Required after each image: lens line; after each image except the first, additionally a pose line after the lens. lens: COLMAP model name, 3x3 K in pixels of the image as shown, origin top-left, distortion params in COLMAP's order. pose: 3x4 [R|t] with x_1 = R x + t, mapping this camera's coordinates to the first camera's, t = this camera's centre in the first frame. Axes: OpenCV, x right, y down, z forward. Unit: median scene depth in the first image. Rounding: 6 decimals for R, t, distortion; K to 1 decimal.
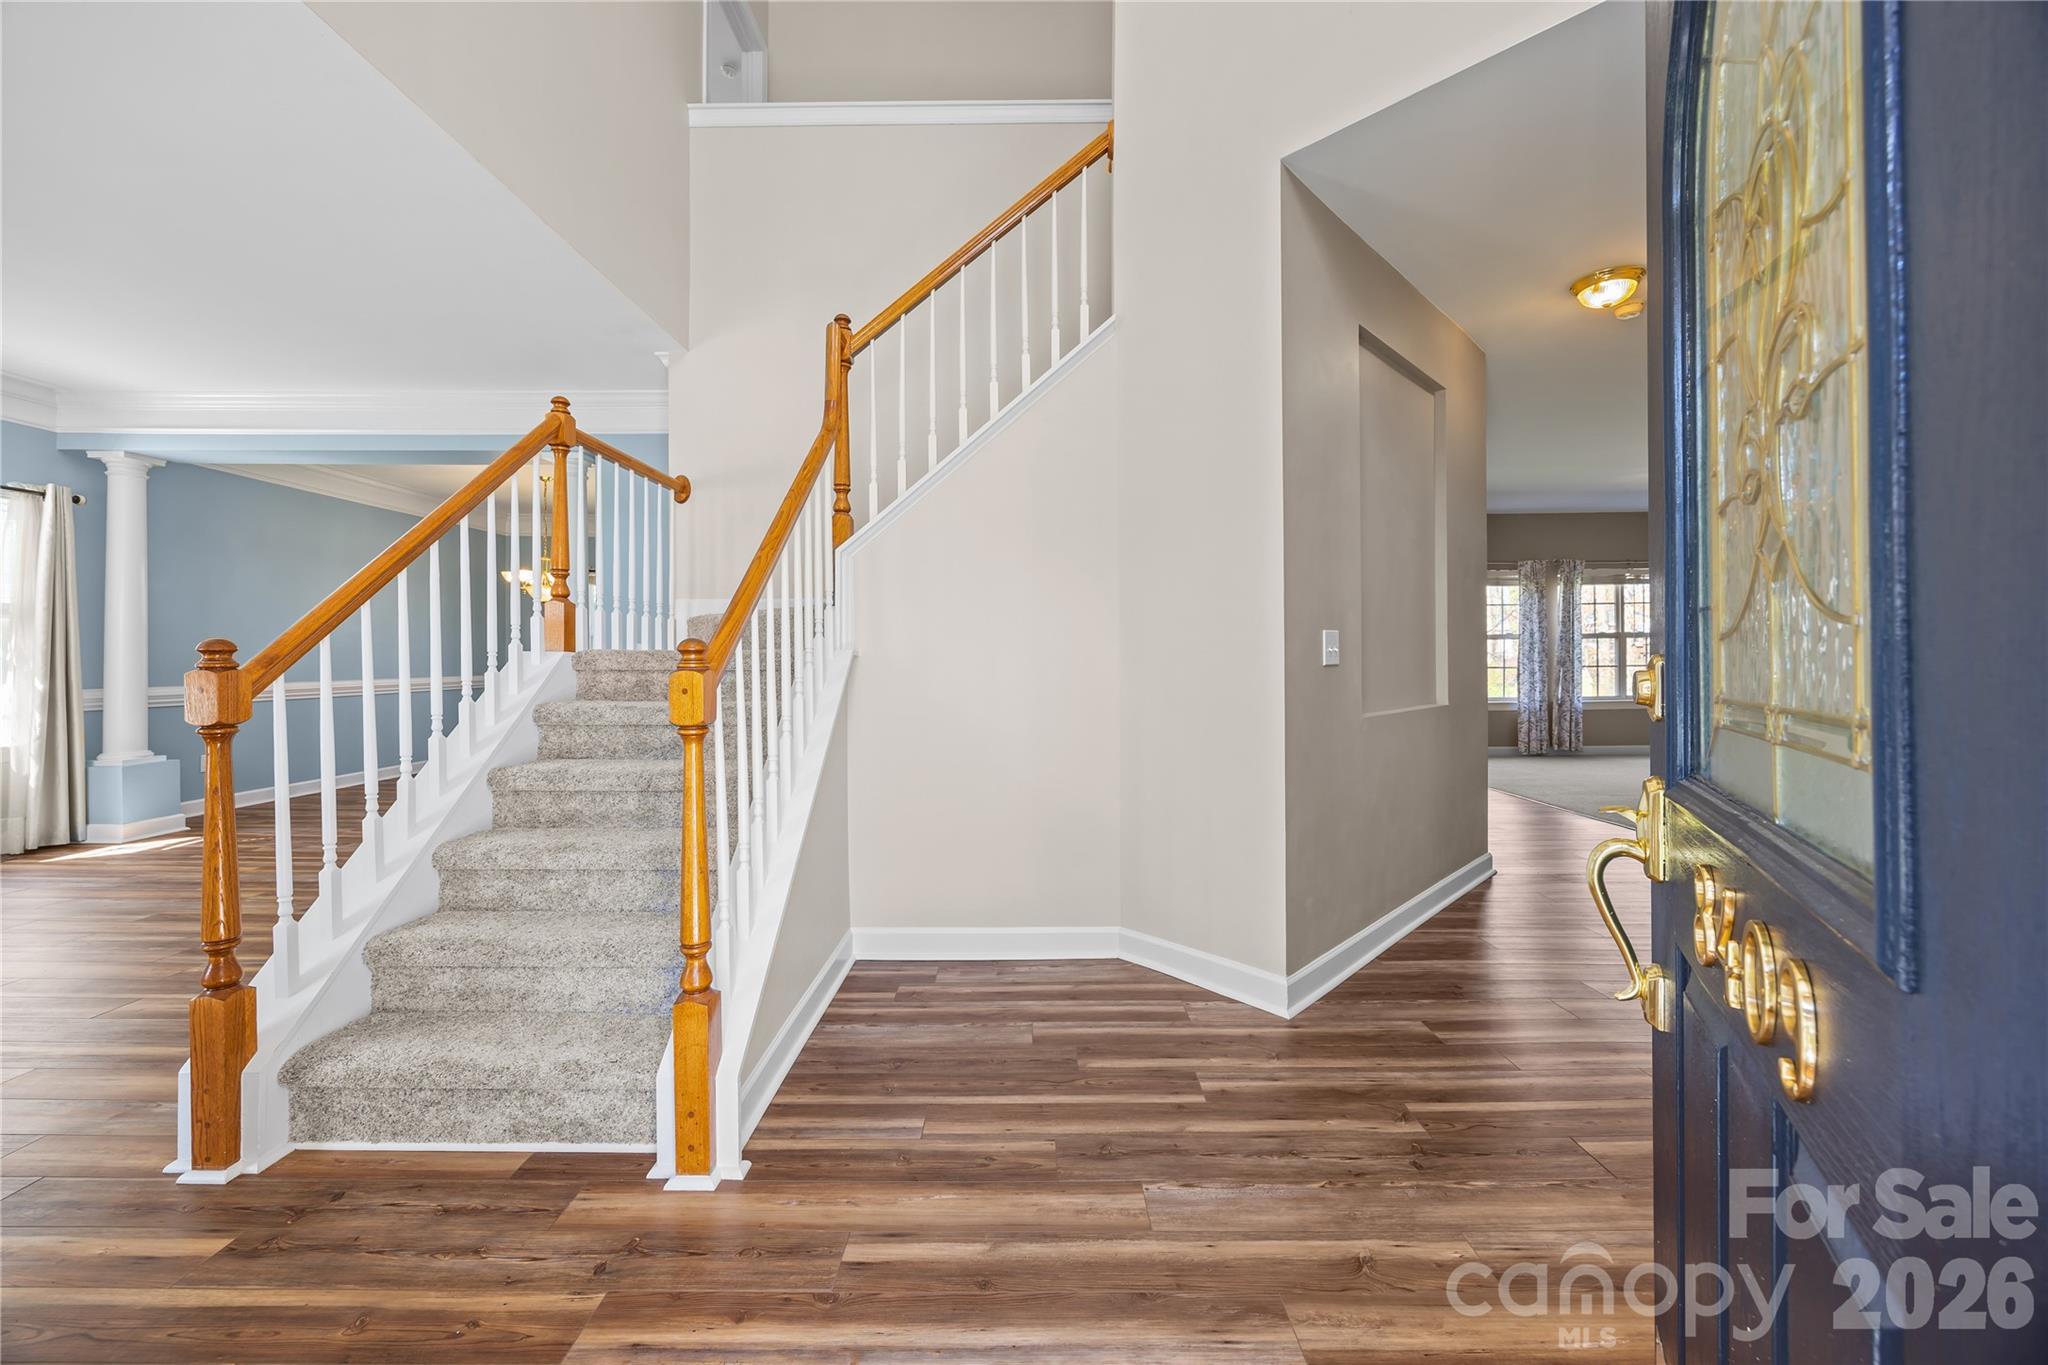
lens RADIAL K [[781.0, 0, 1018.7], [0, 781.0, 655.8], [0, 0, 1]] dist [-0.001925, -0.000027]
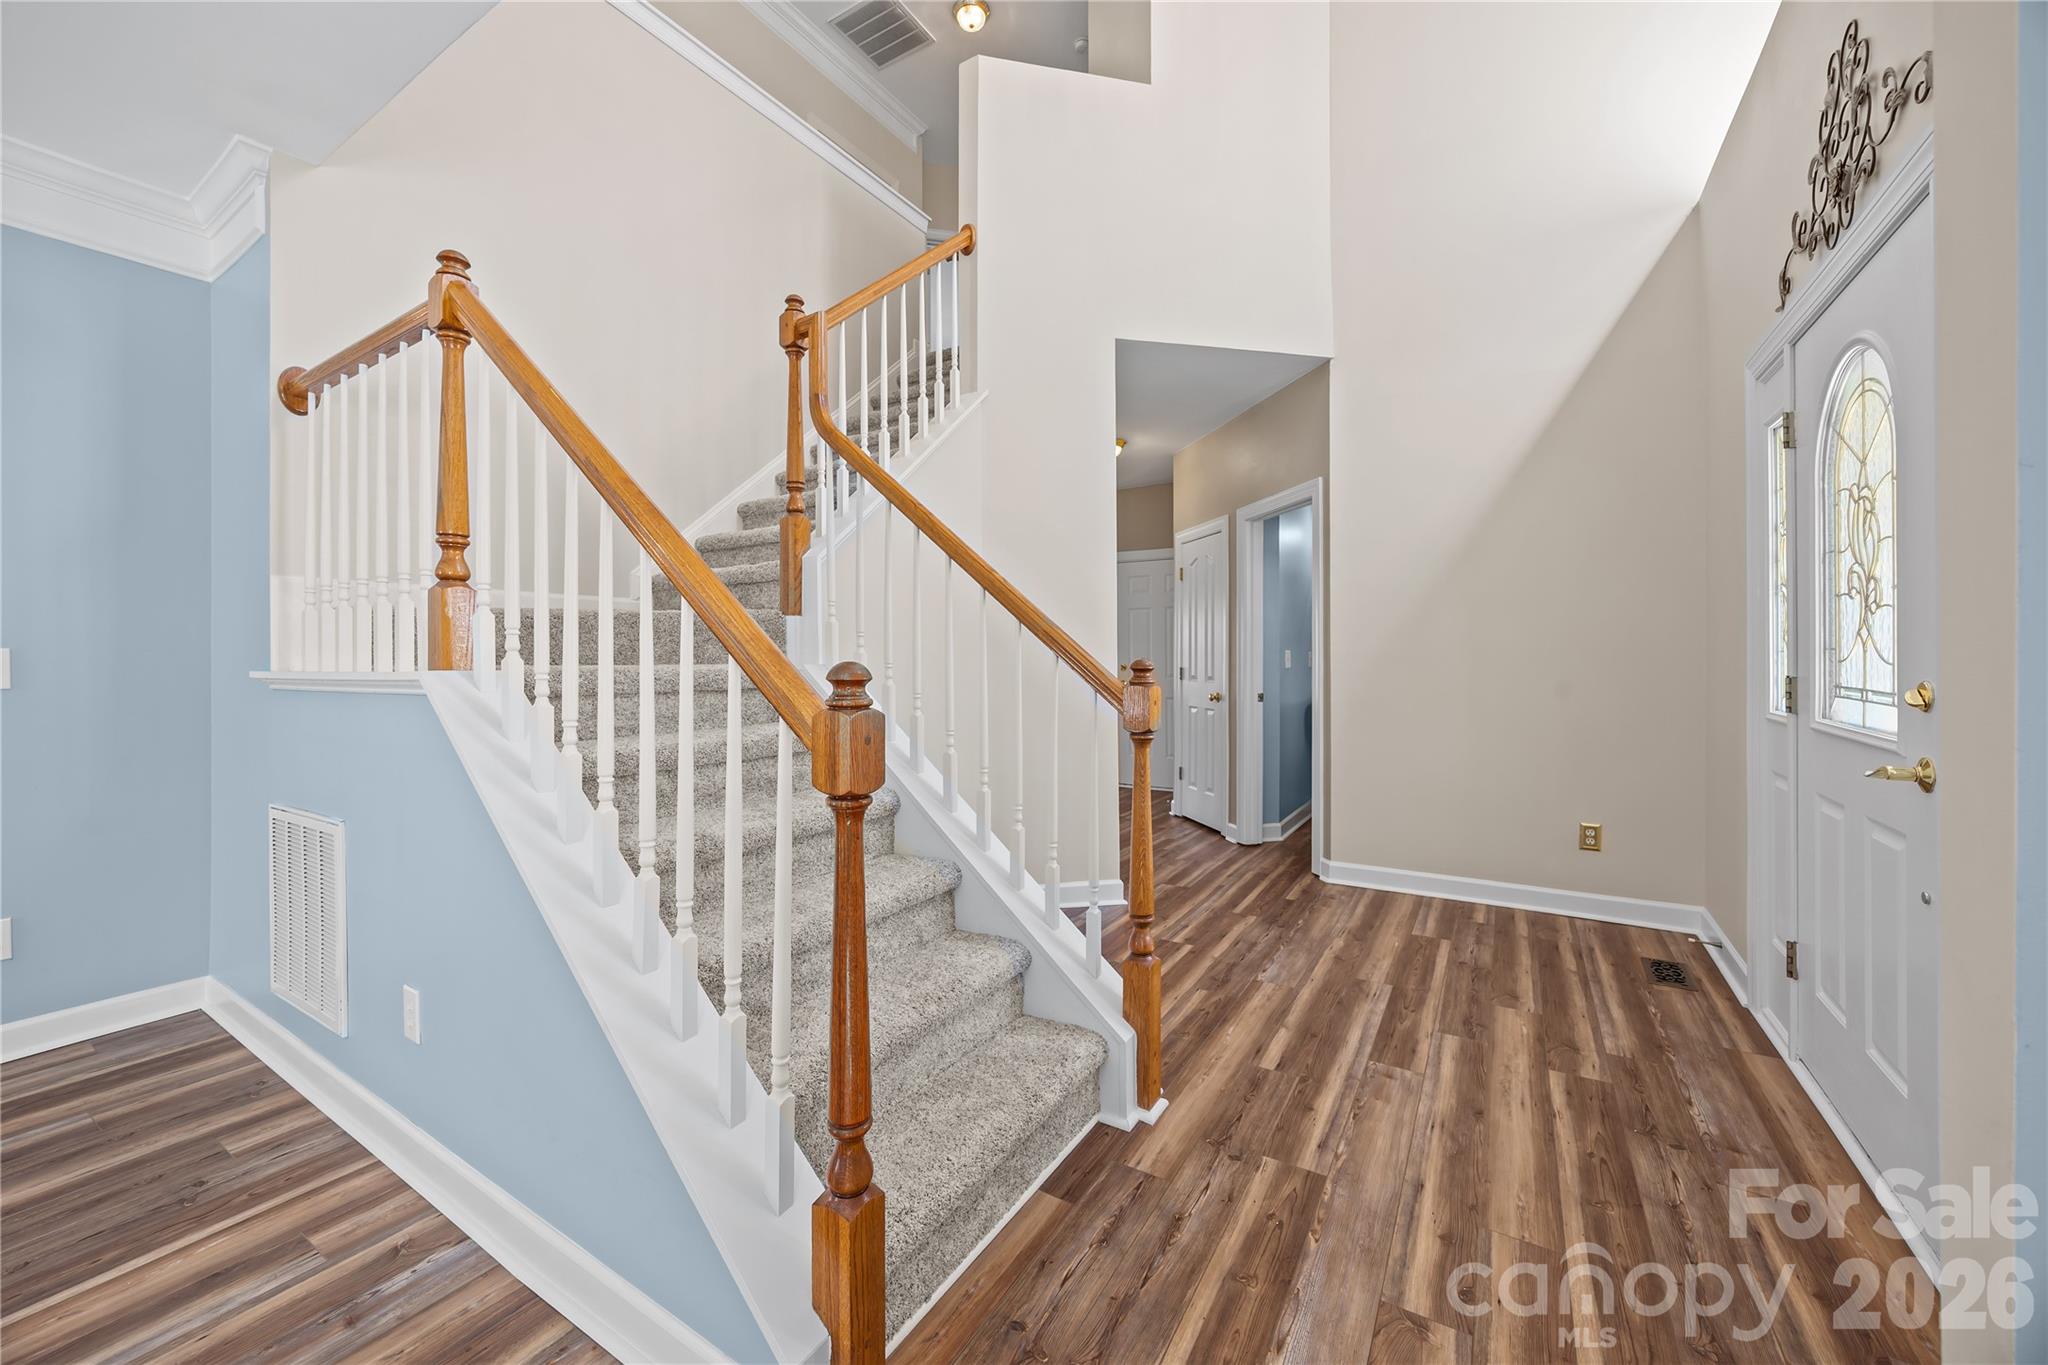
lens RADIAL K [[777.7, 0, 1018.8], [0, 777.7, 662.9], [0, 0, 1]] dist [0.000018, 0.000004]
pose [[0.520366, -0.002053, 0.853941, -1.584670], [-0.003232, 0.999985, 0.004374, -0.025244], [-0.853937, -0.005036, 0.520352, 0.564058]]
